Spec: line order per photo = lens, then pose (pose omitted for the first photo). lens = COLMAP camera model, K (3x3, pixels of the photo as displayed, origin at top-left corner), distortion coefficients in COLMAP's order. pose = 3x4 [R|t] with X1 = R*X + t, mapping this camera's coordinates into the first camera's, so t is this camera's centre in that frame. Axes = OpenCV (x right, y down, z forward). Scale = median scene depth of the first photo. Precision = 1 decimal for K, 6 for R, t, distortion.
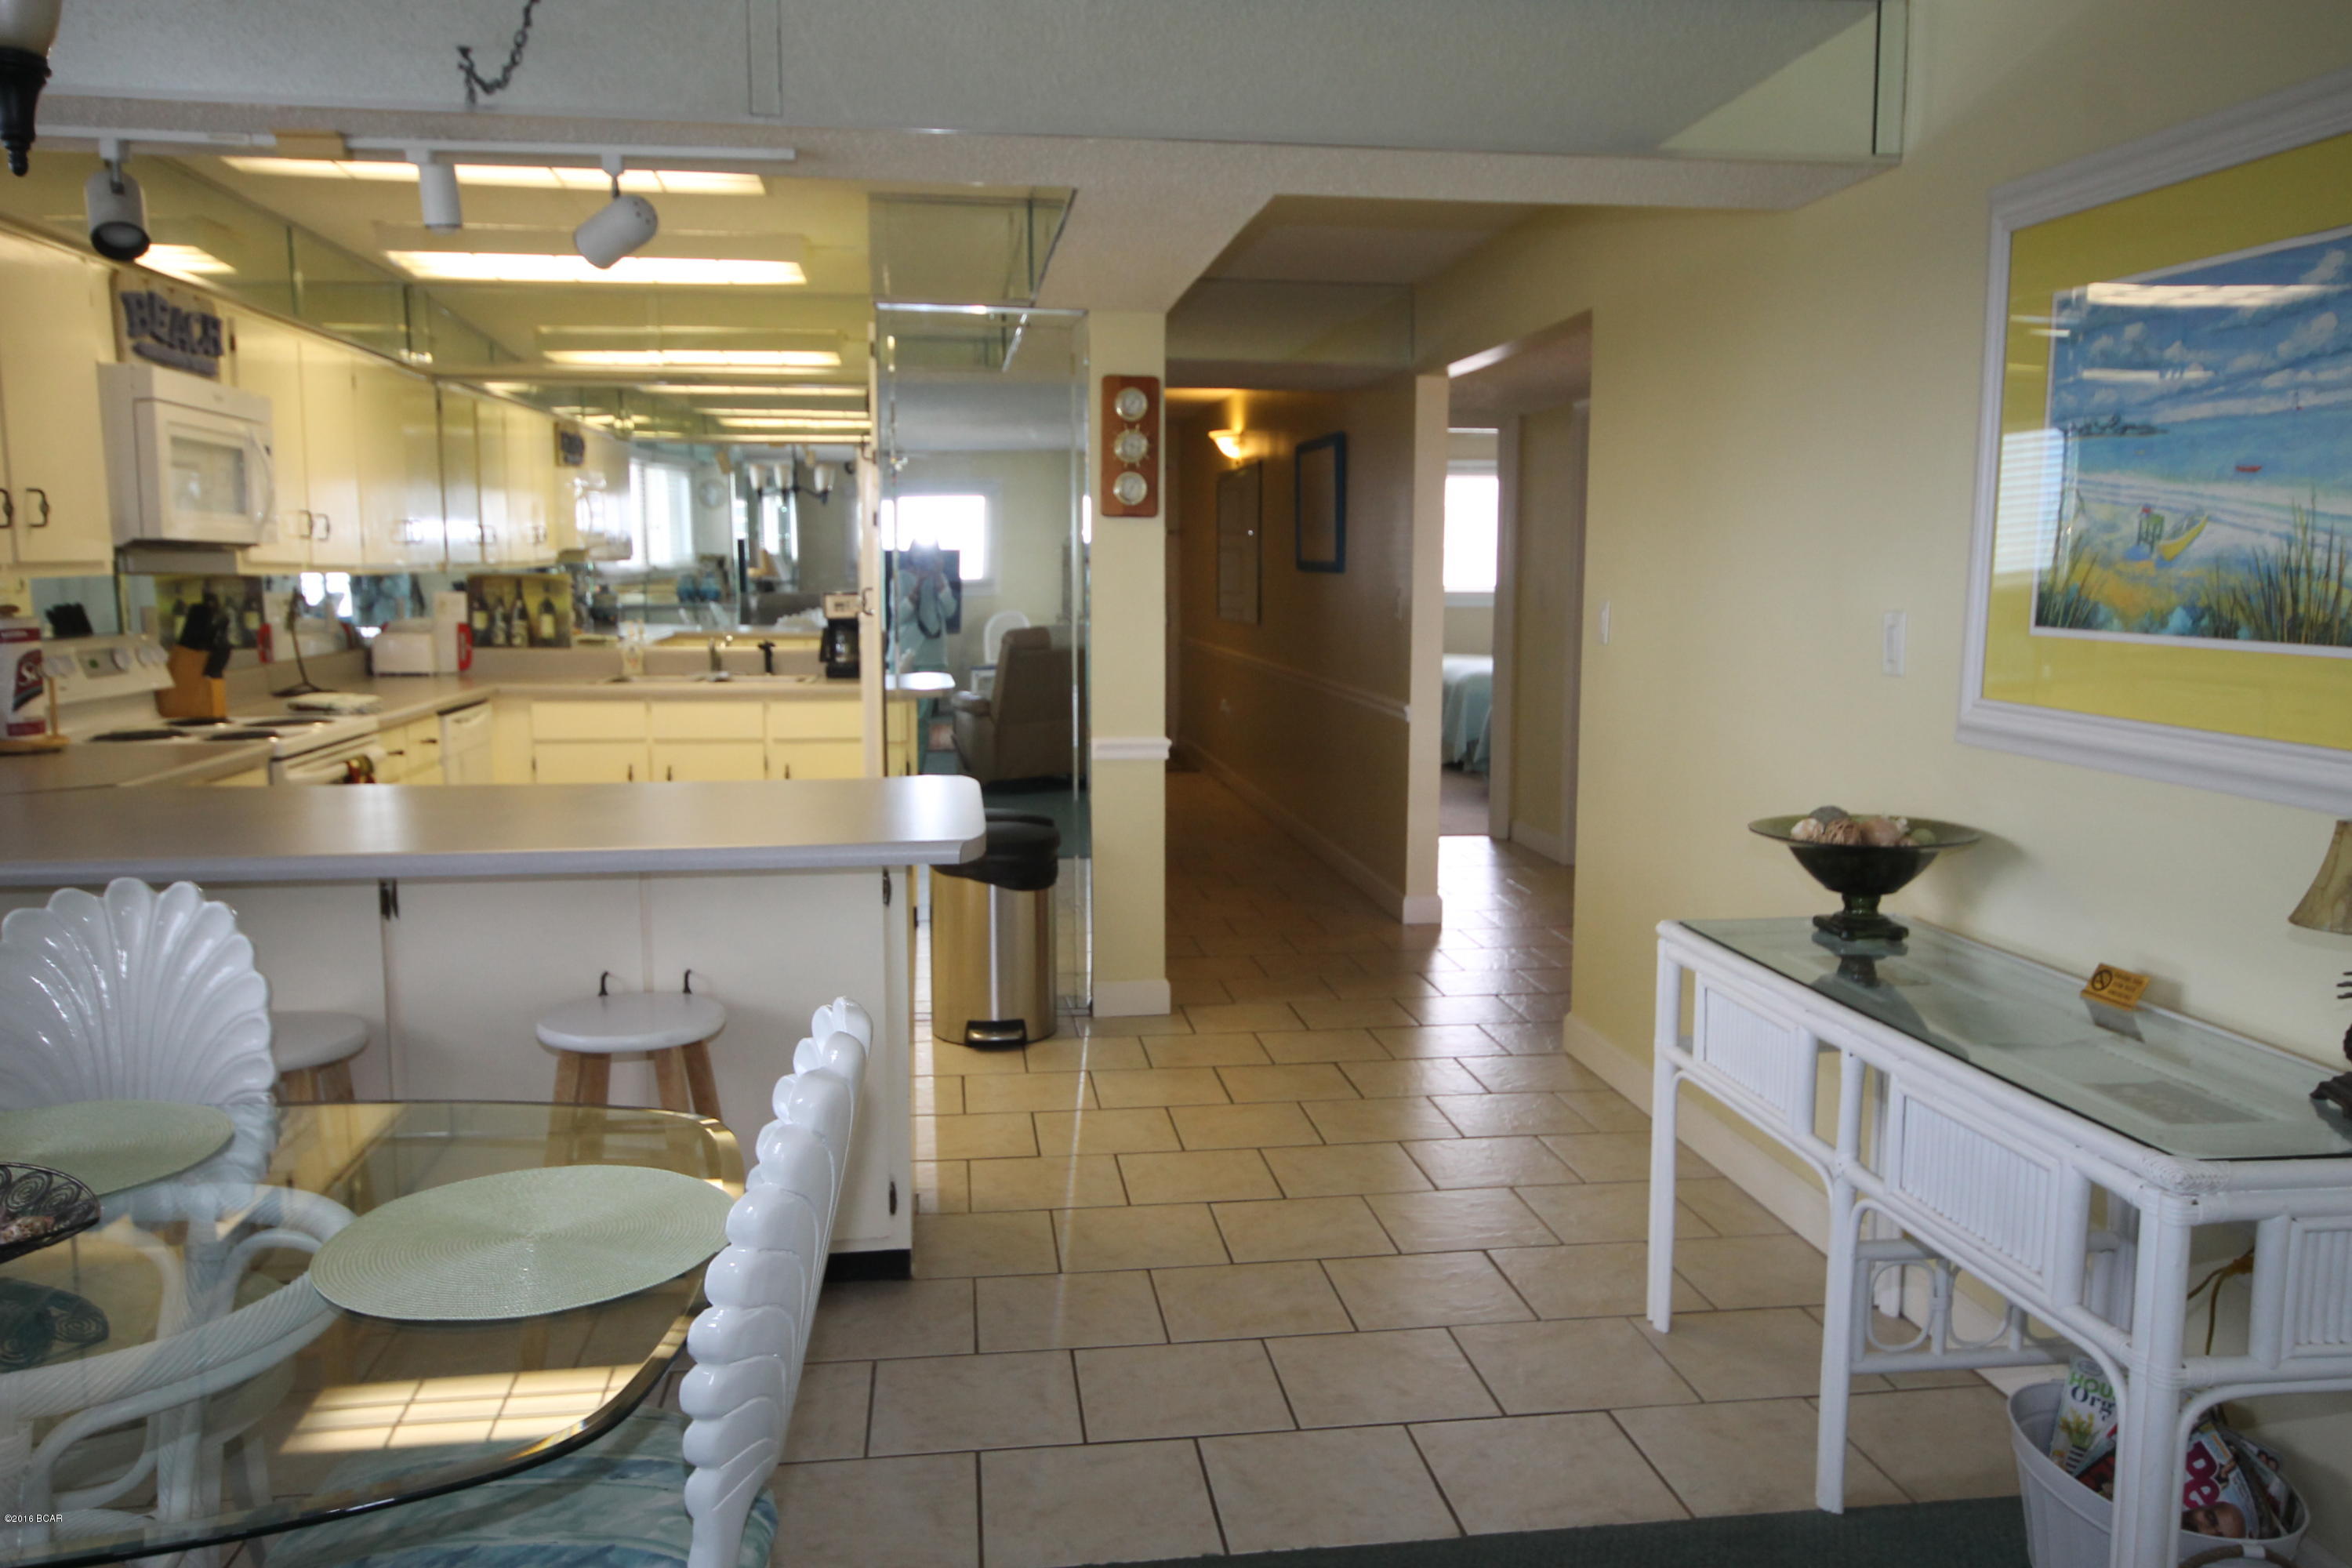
lens RADIAL K [[1770.8, 0, 1186.5], [0, 1770.8, 800.9], [0, 0, 1]] dist [0.005401, 0.029188]
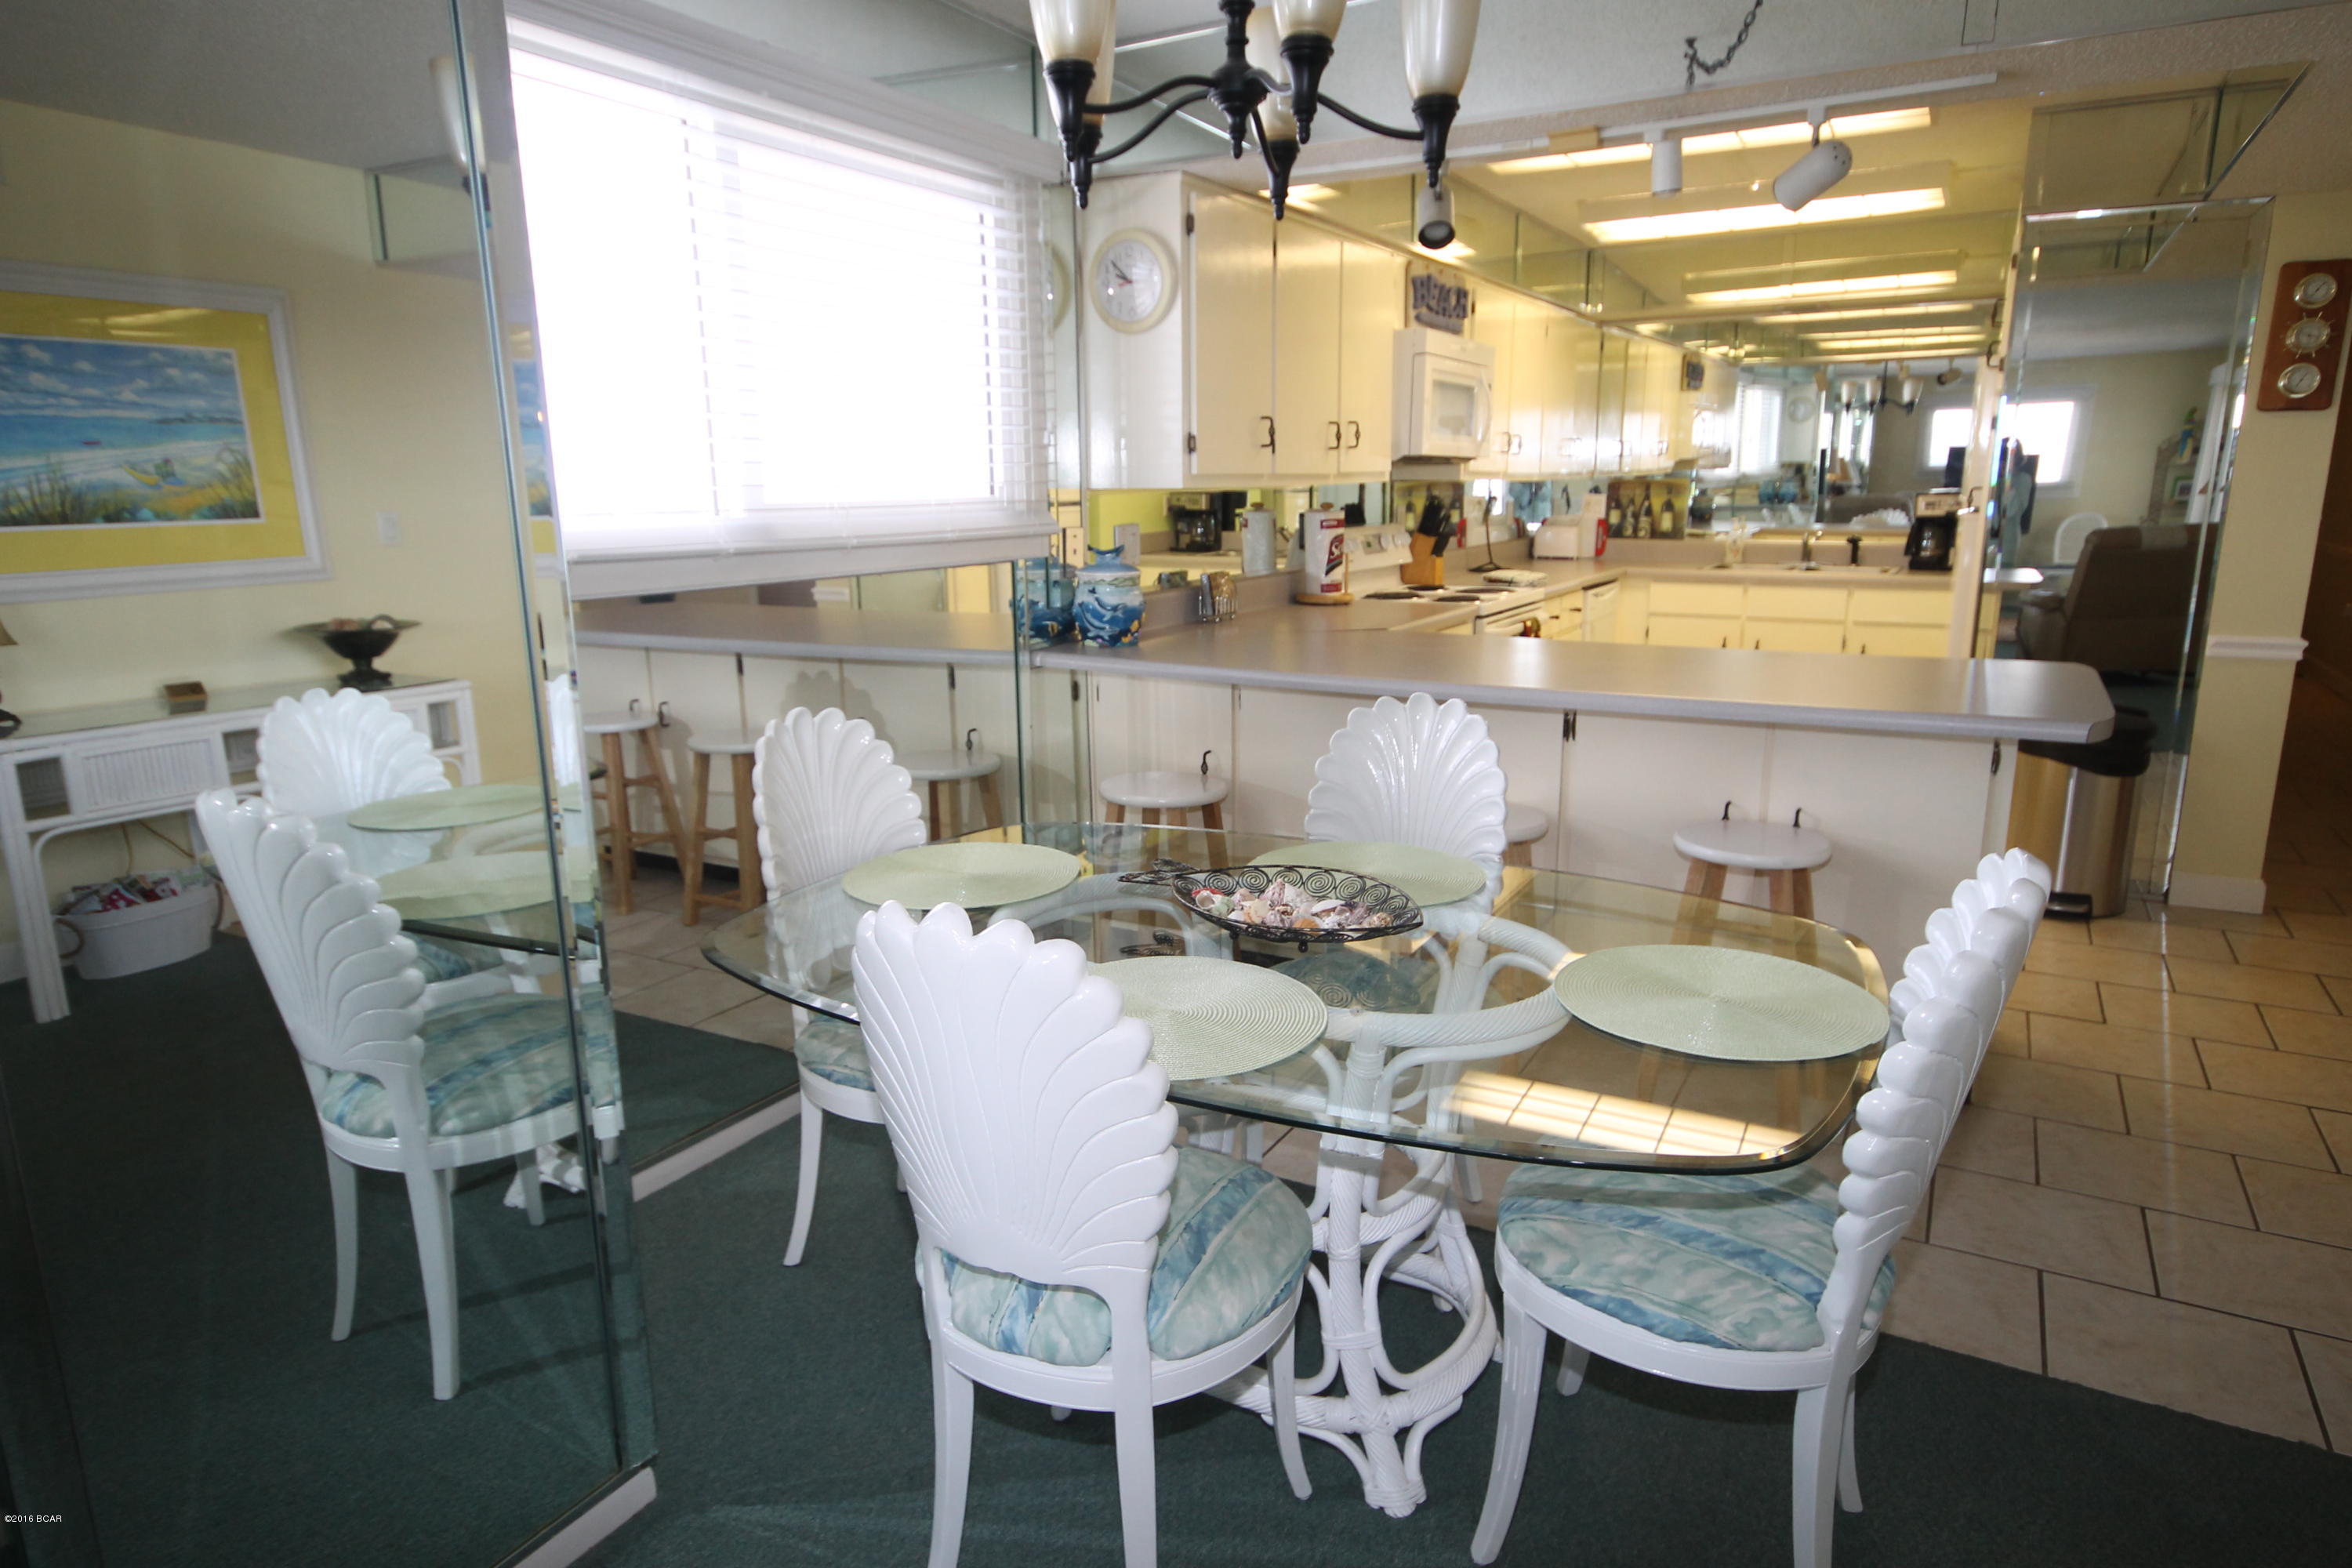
lens RADIAL K [[1408.1, 0, 1185.8], [0, 1408.1, 796.1], [0, 0, 1]] dist [0.017183, 0.008160]
pose [[0.799281, 0.124511, -0.587918, -0.034223], [-0.070304, 0.990957, 0.114290, 0.004535], [0.596832, -0.050017, 0.800806, -0.011841]]
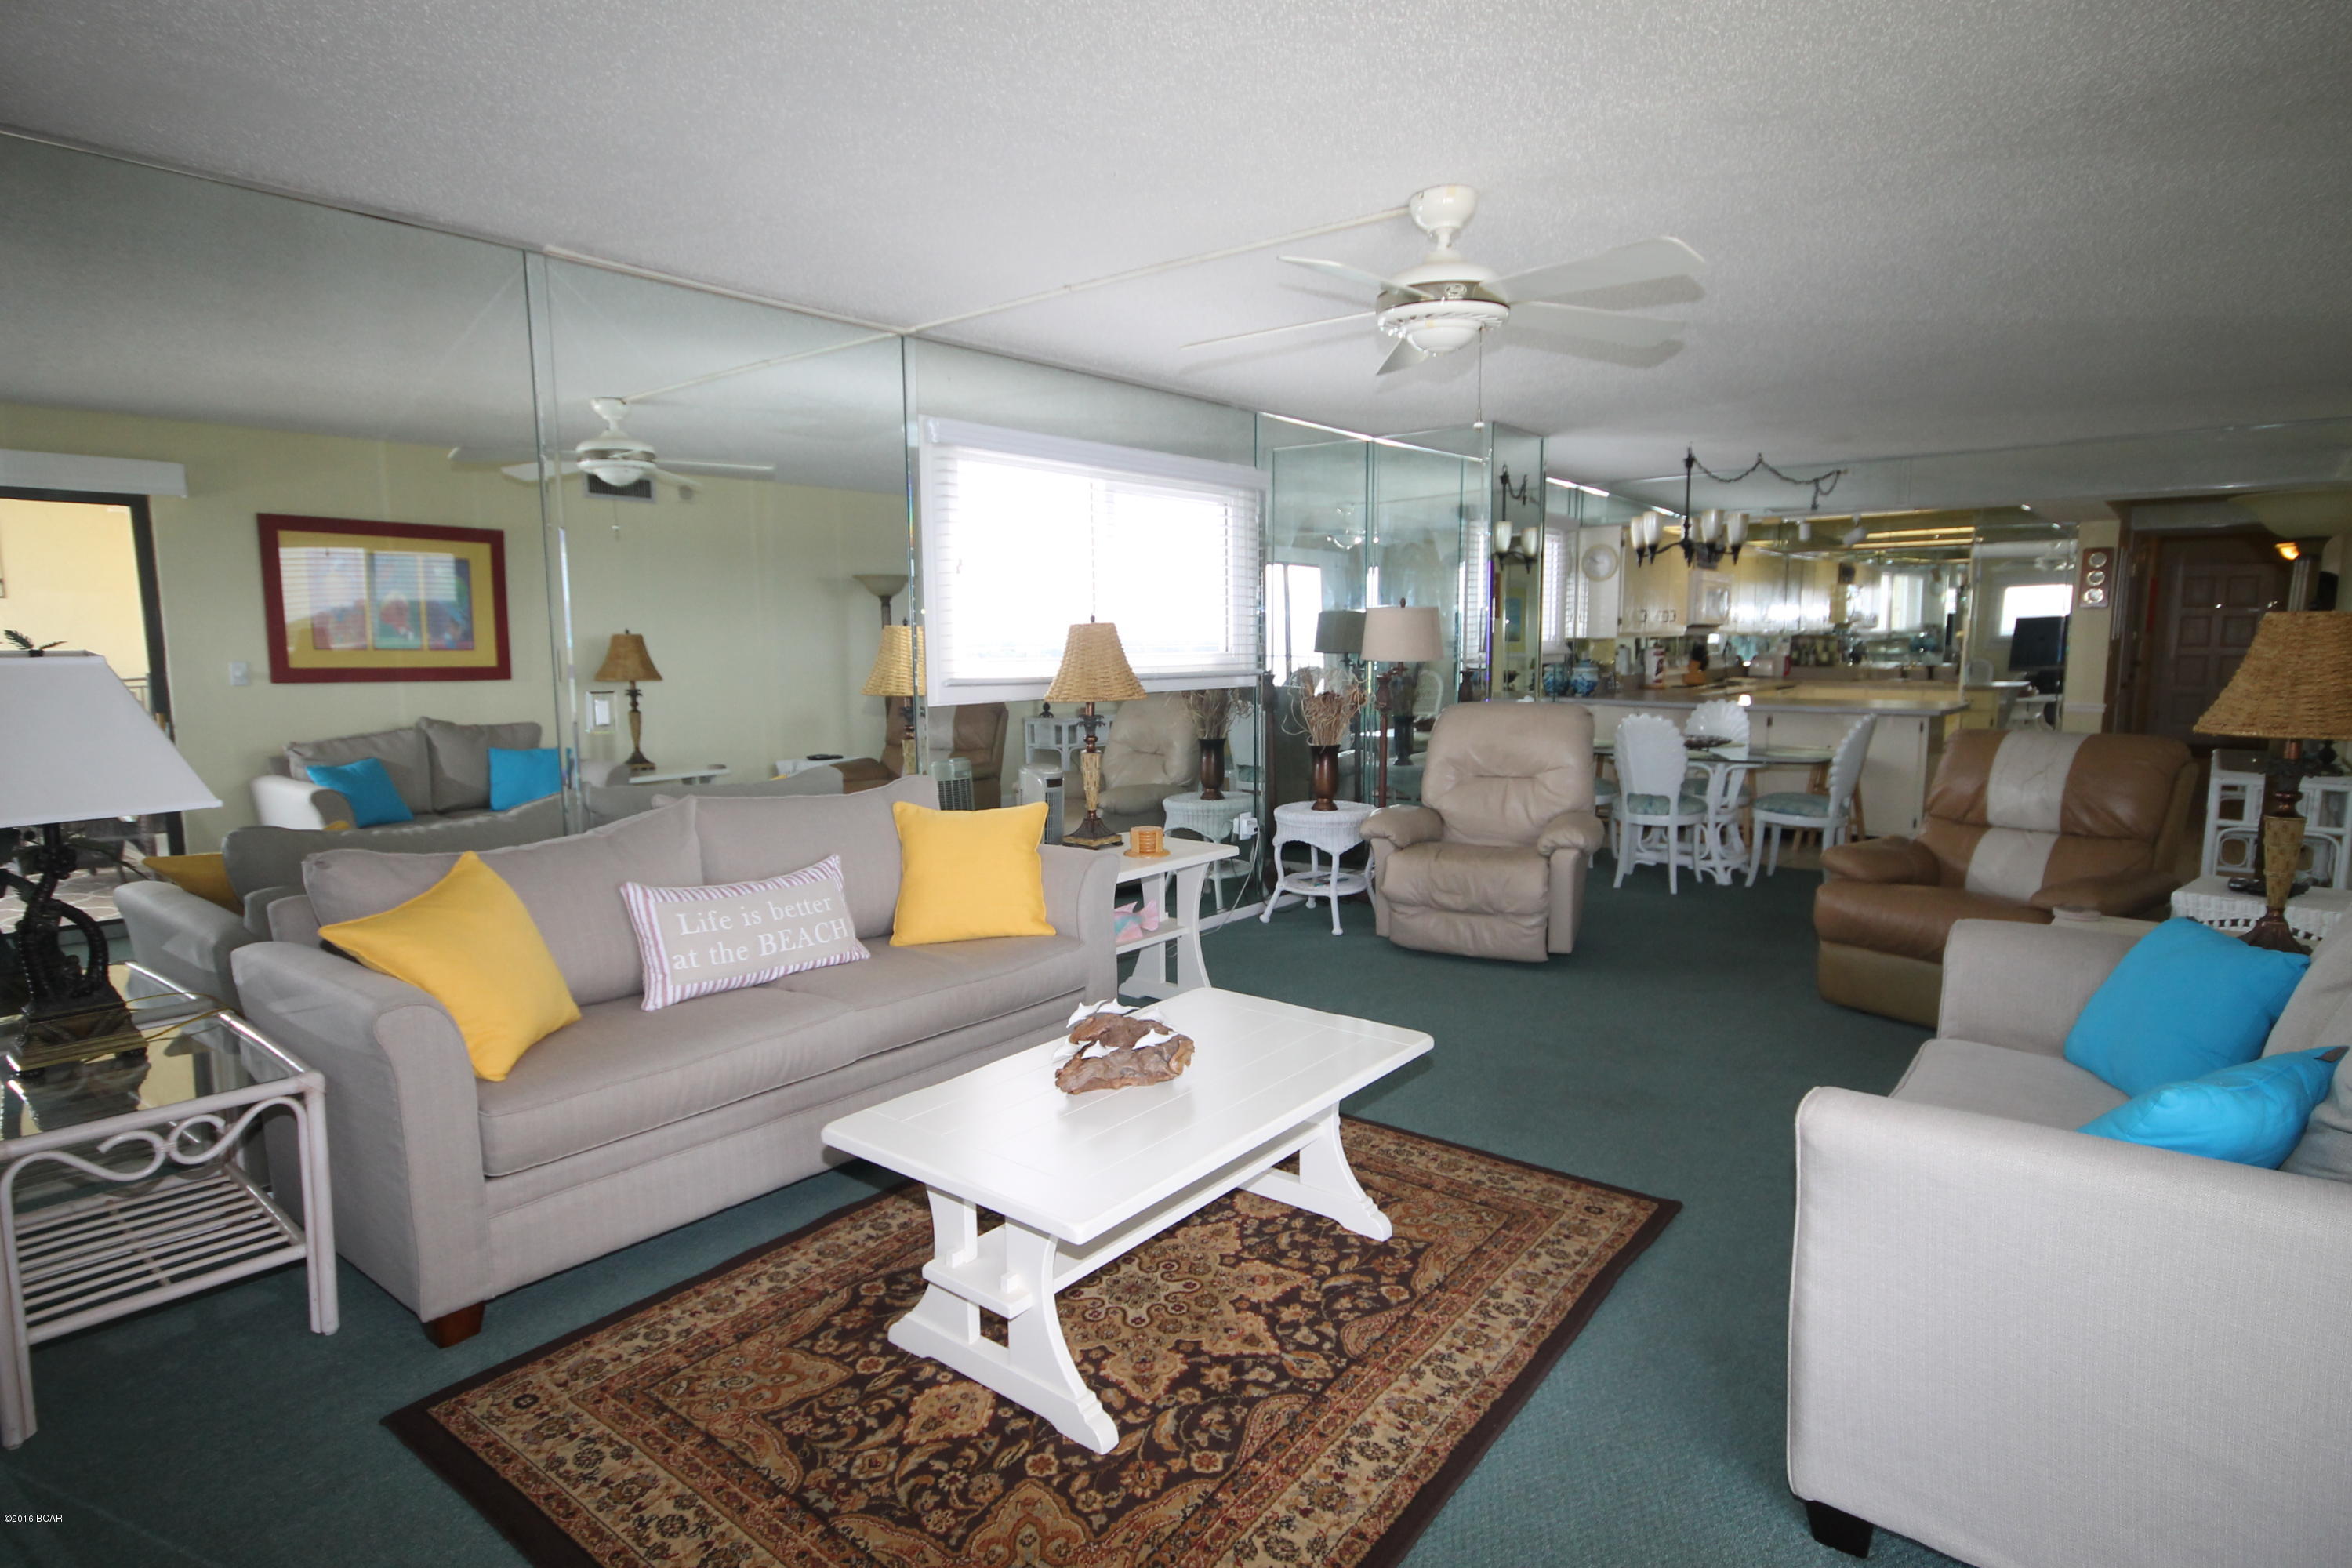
lens RADIAL K [[1262.5, 0, 1181.3], [0, 1262.5, 790.8], [0, 0, 1]] dist [0.001495, 0.000033]
pose [[0.683931, 0.081377, -0.724994, 0.411143], [-0.086763, 0.995779, 0.029923, 0.147647], [0.724369, 0.042438, 0.688105, -1.102205]]
